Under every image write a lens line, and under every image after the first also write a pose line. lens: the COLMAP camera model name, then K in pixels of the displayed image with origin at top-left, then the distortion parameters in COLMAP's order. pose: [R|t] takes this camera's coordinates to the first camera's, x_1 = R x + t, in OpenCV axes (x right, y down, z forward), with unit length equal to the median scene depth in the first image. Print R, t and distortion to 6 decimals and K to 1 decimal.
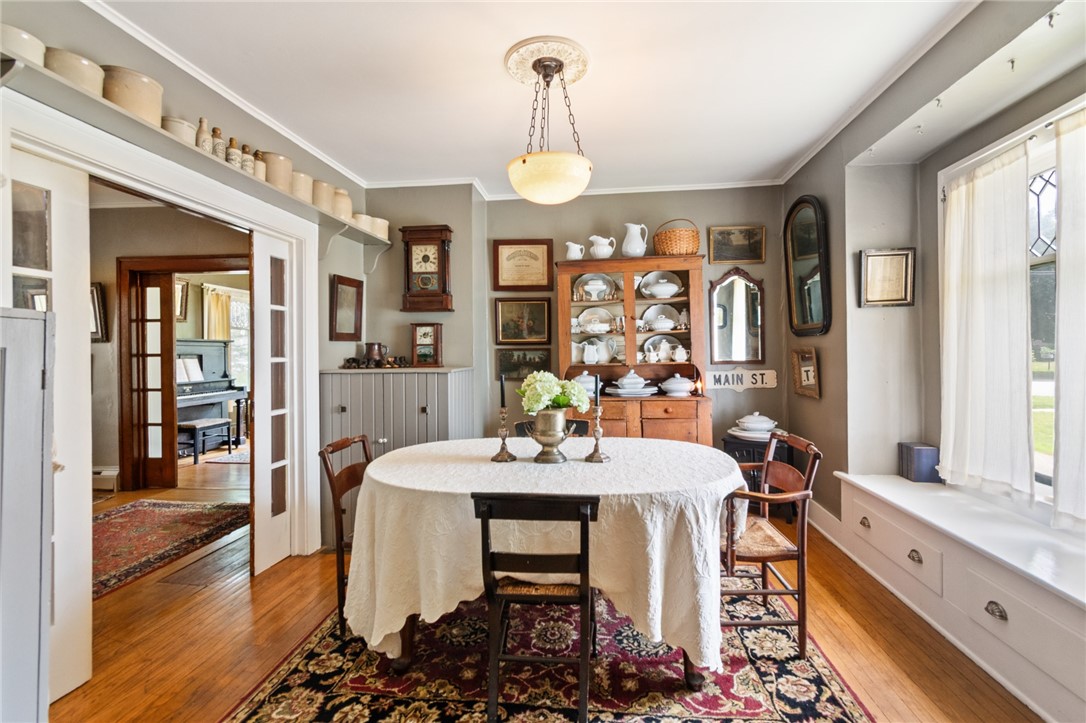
lens RADIAL K [[485.7, 0, 547.5], [0, 485.7, 356.9], [0, 0, 1]] dist [-0.003269, -0.000049]
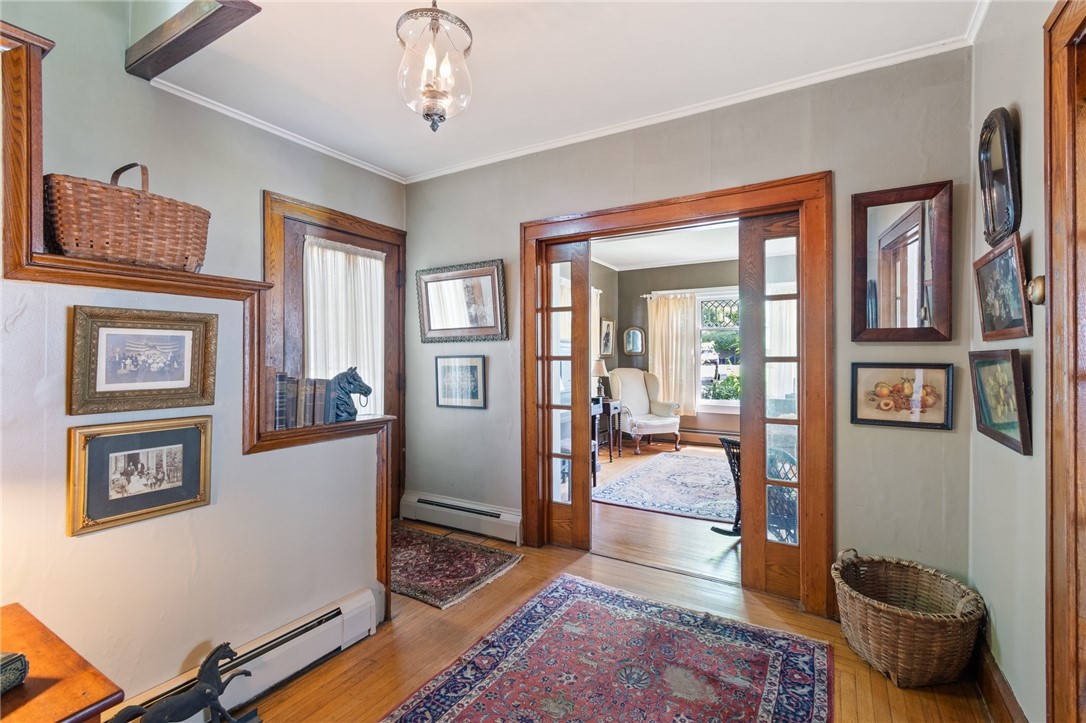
lens RADIAL K [[485.7, 0, 541.7], [0, 485.7, 360.9], [0, 0, 1]] dist [-0.003269, -0.000049]
pose [[0.902362, 0.013124, -0.430779, -0.539196], [-0.009827, 0.999903, 0.009877, -0.006392], [0.430867, -0.004679, 0.902403, 0.351928]]
